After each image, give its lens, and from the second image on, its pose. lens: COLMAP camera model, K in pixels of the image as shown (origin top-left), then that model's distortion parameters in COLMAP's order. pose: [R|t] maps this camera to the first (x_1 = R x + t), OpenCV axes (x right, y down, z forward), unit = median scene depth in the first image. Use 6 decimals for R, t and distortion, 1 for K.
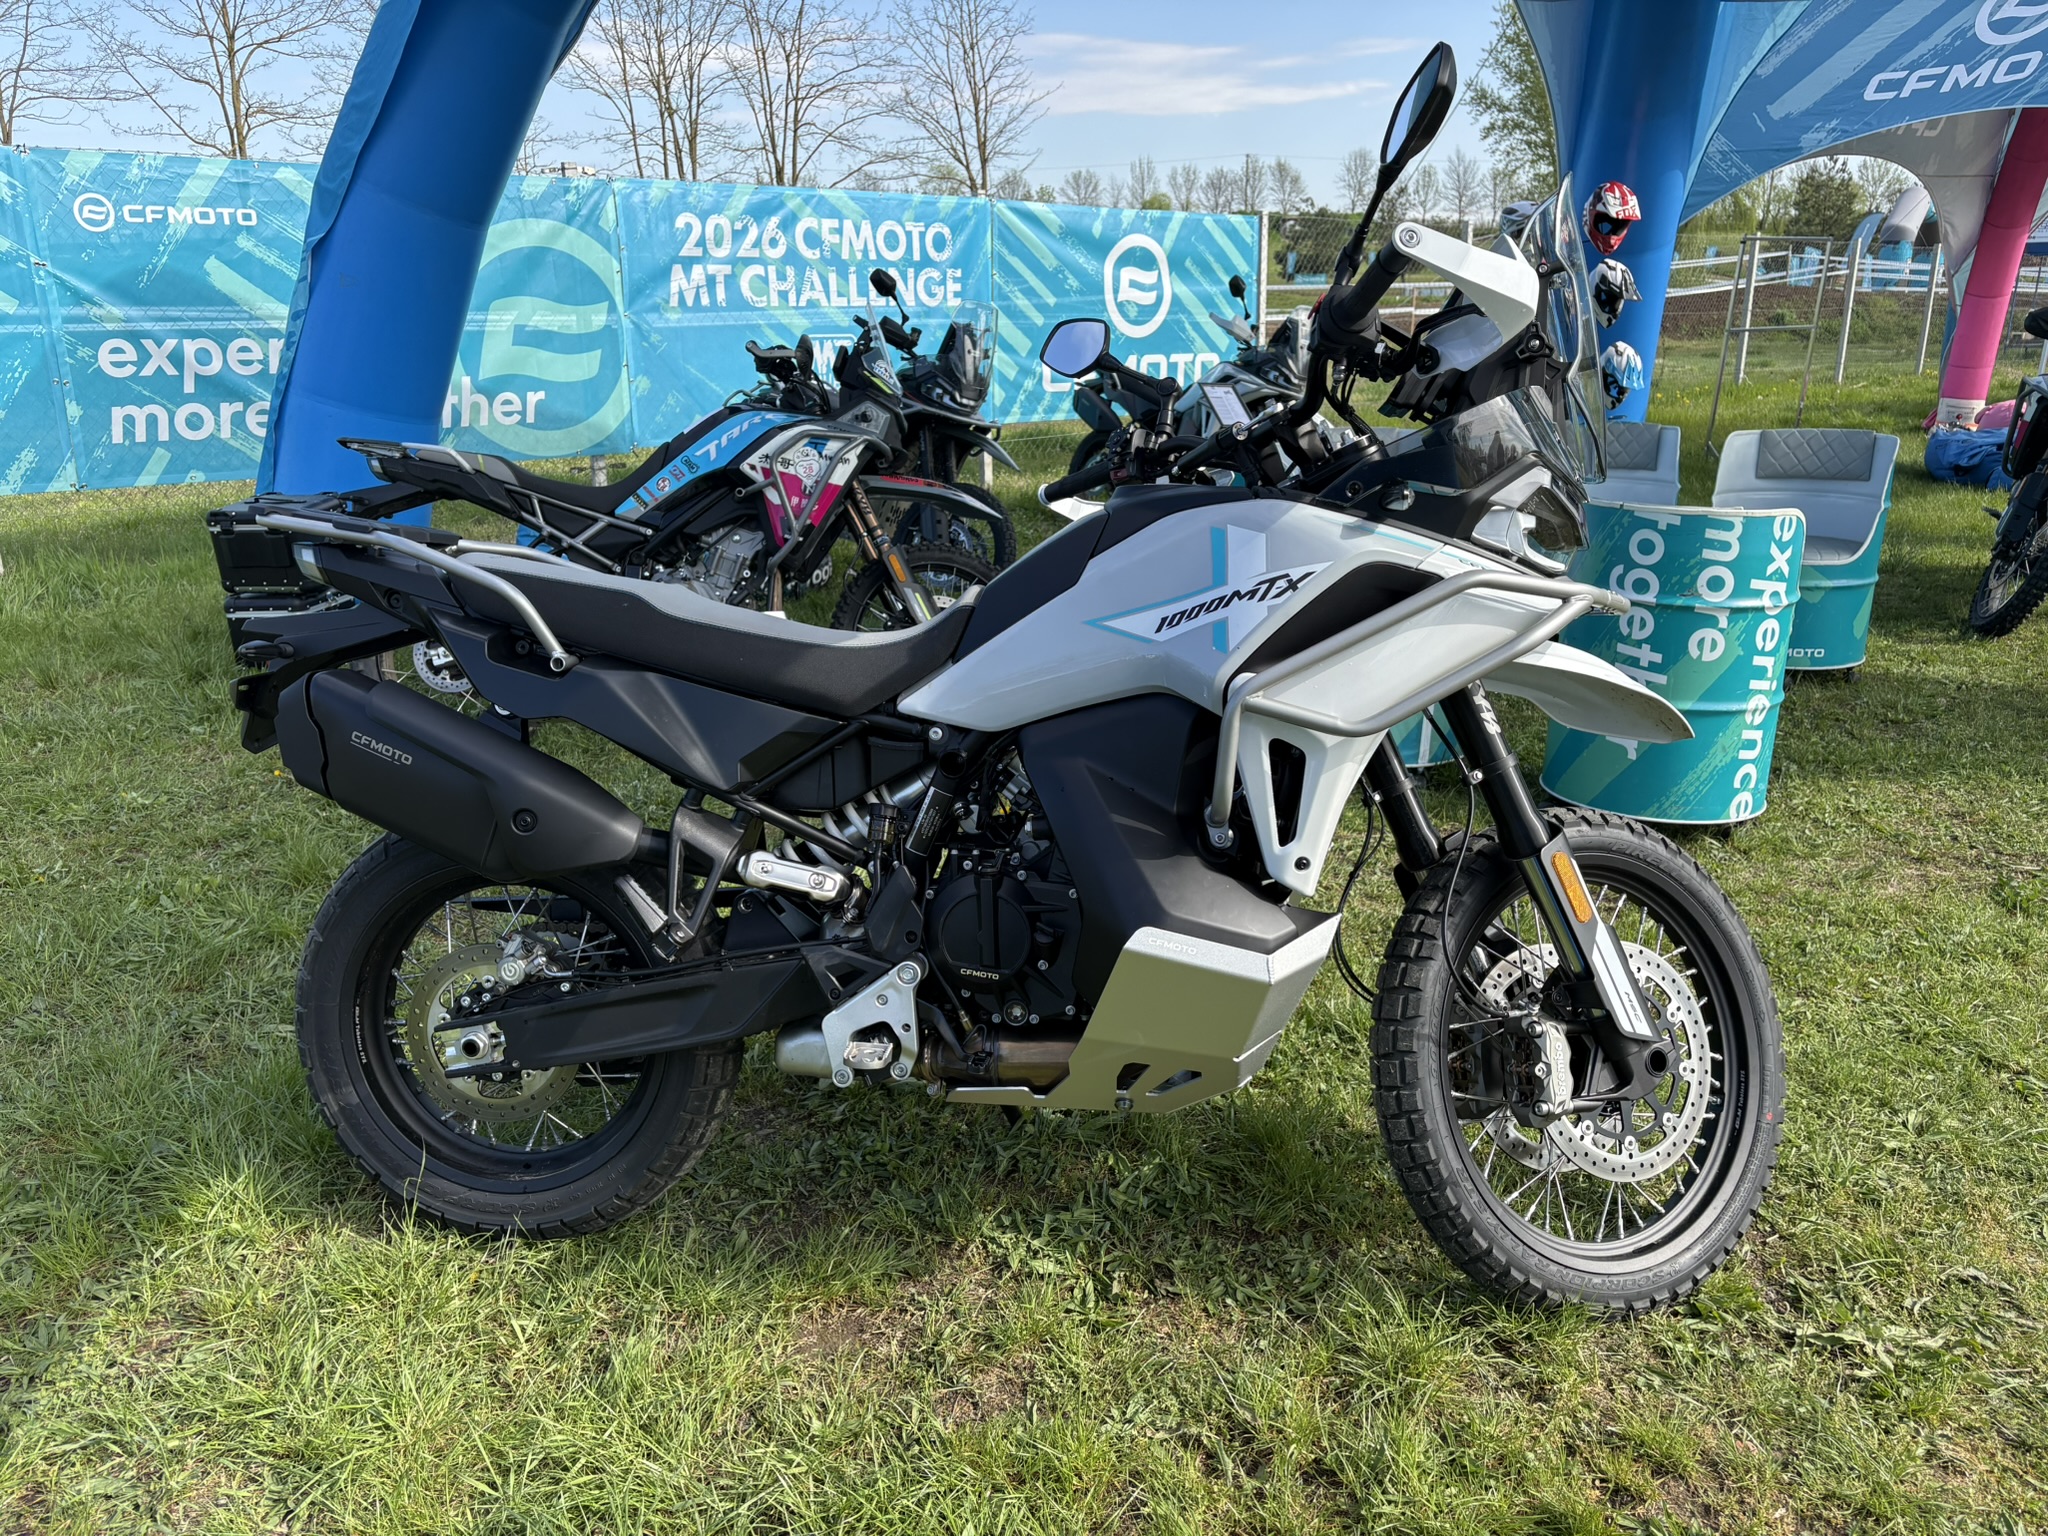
lens RADIAL K [[1552.2, 0, 1023.0], [0, 1552.2, 746.6], [0, 0, 1]] dist [0.041956, -0.041860]
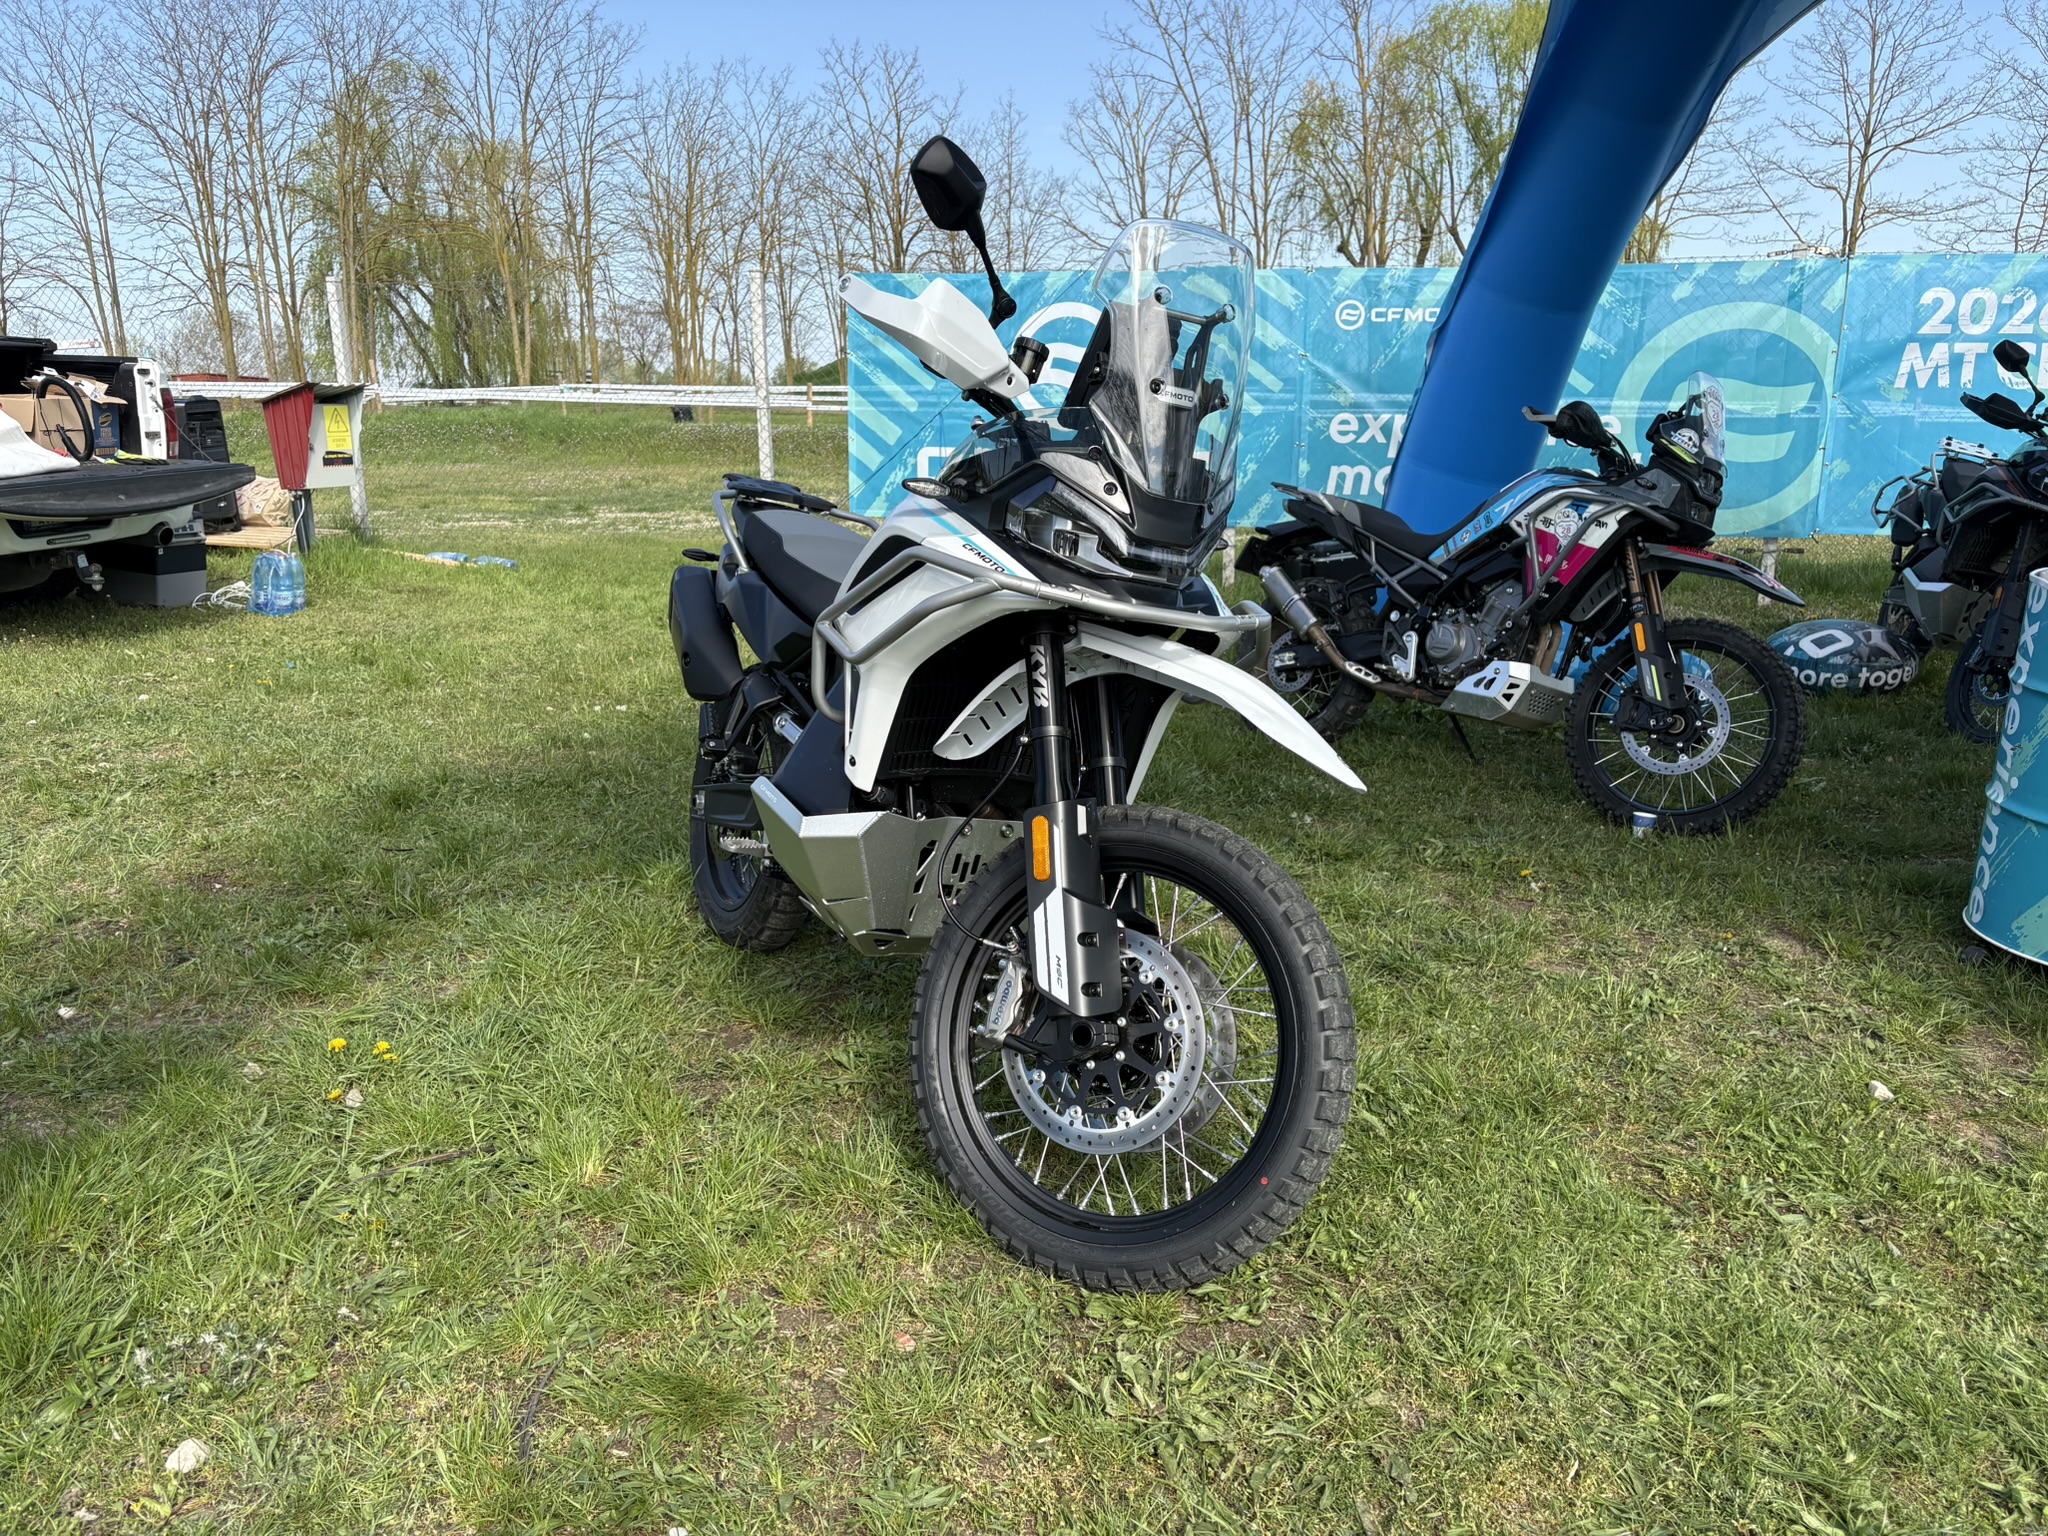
lens RADIAL K [[1541.8, 0, 1017.9], [0, 1541.8, 743.1], [0, 0, 1]] dist [0.063205, -0.087590]
pose [[0.565147, 0.184382, -0.804122, 0.507399], [-0.232742, 0.970746, 0.059014, -0.018842], [0.791479, 0.153802, 0.591528, 0.133102]]
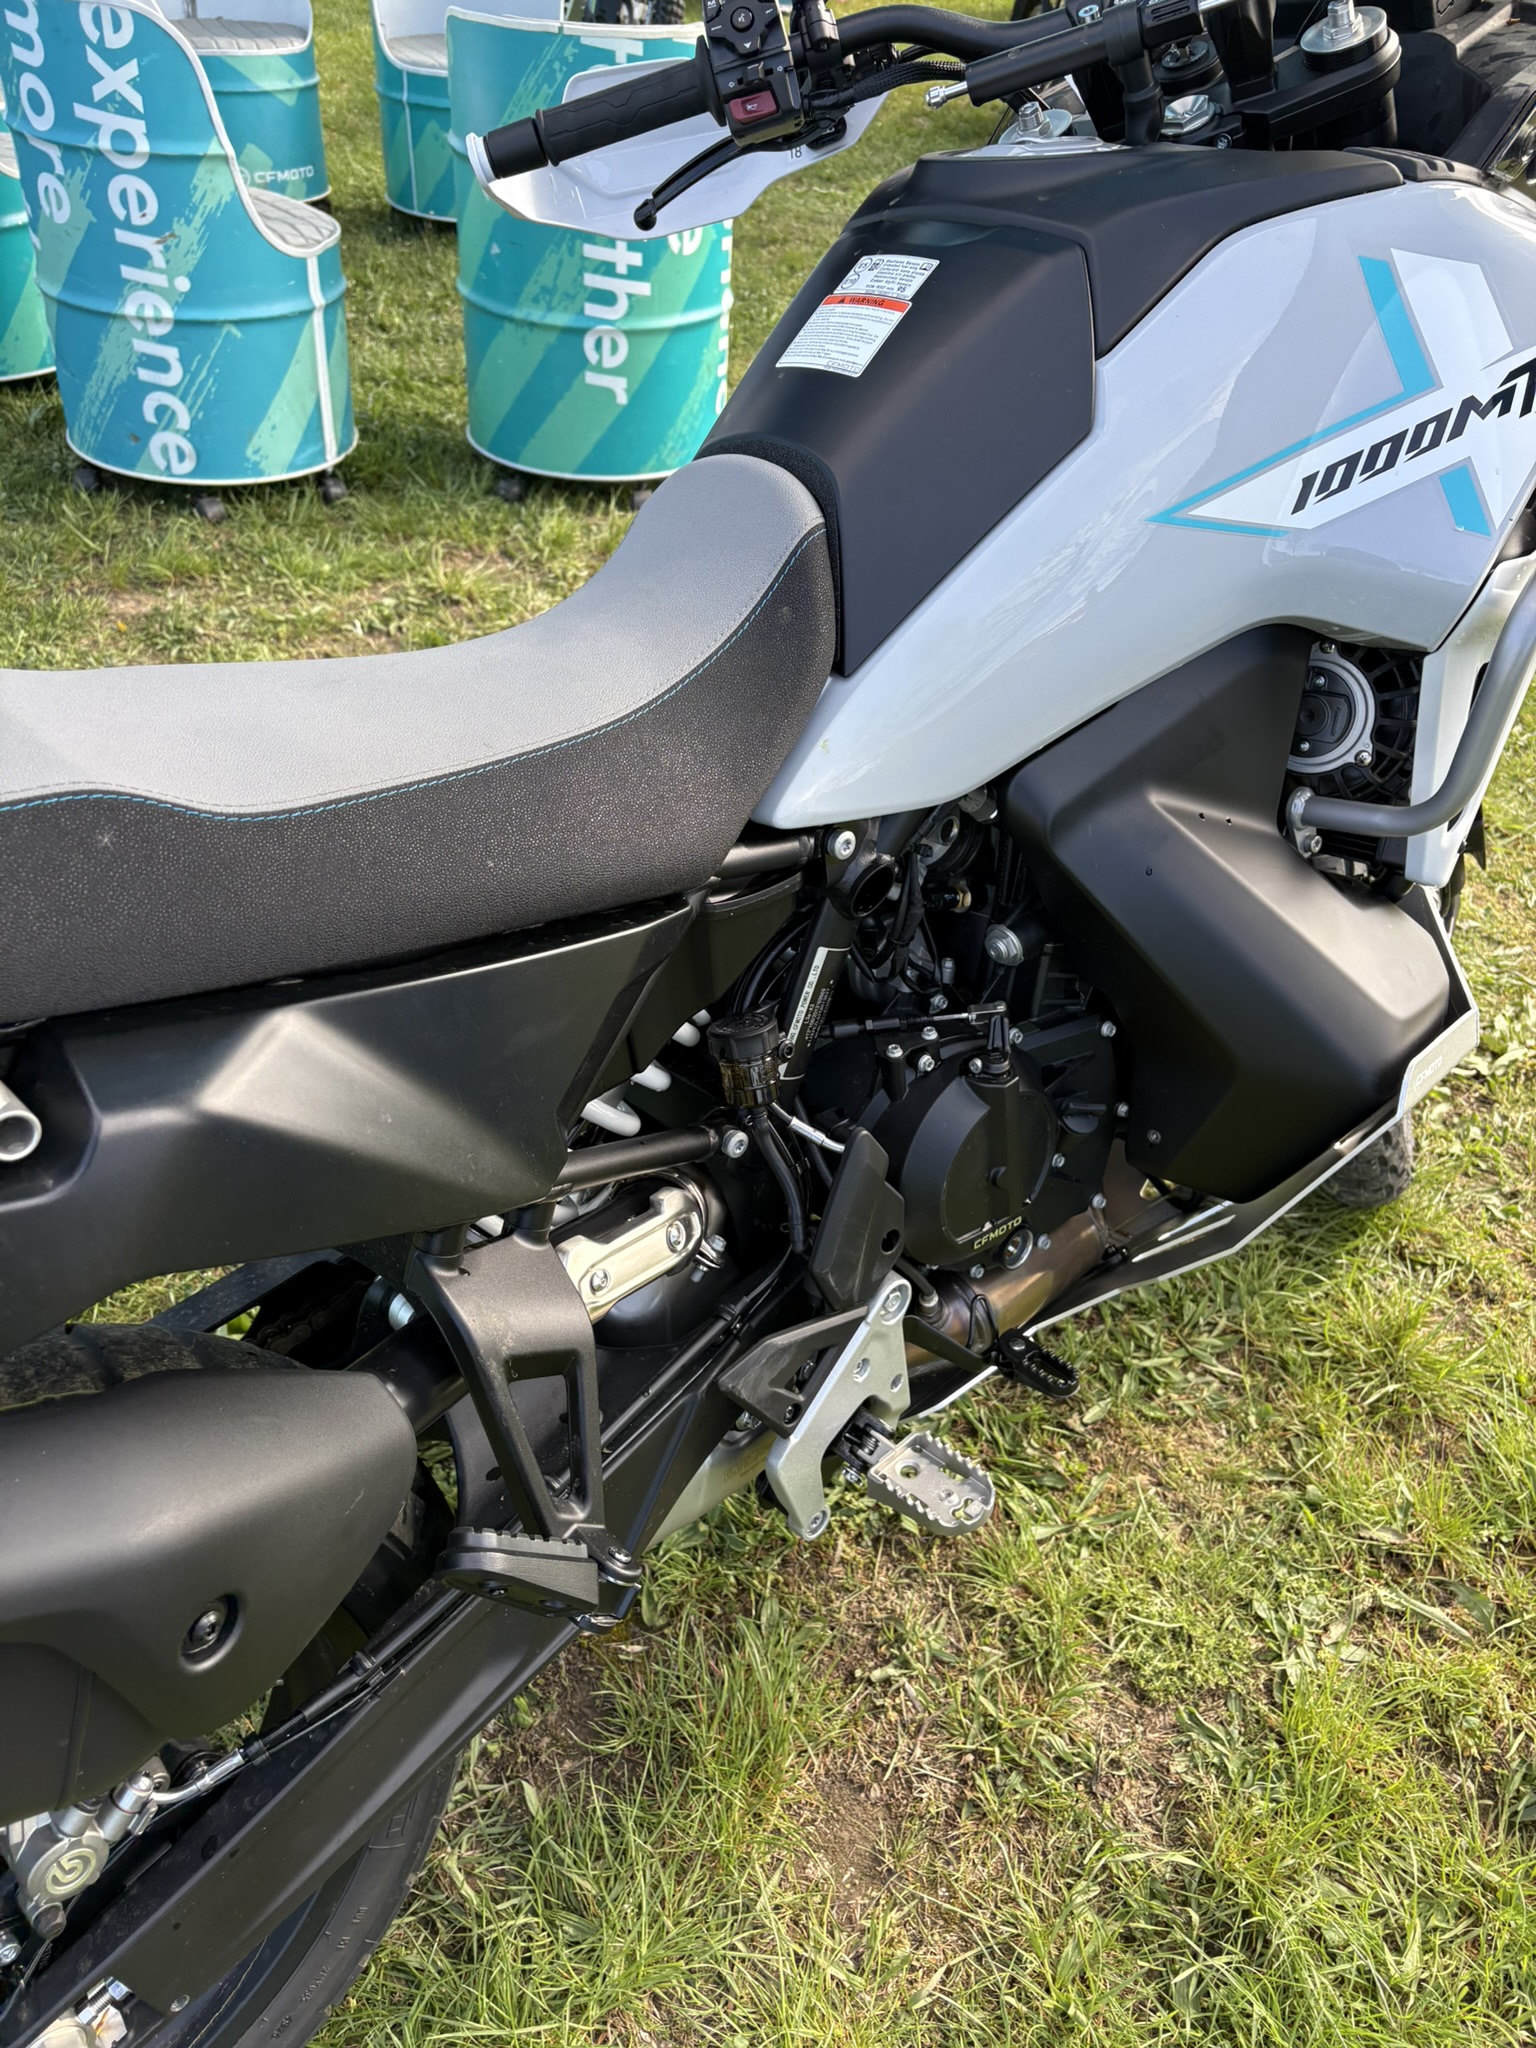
lens RADIAL K [[1557.3, 0, 793.2], [0, 1557.3, 1028.6], [0, 0, 1]] dist [0.054953, -0.060071]
pose [[0.647611, -0.456467, 0.610113, -0.158354], [0.149113, 0.861143, 0.486002, -0.079484], [-0.747239, -0.223765, 0.625750, 0.309506]]
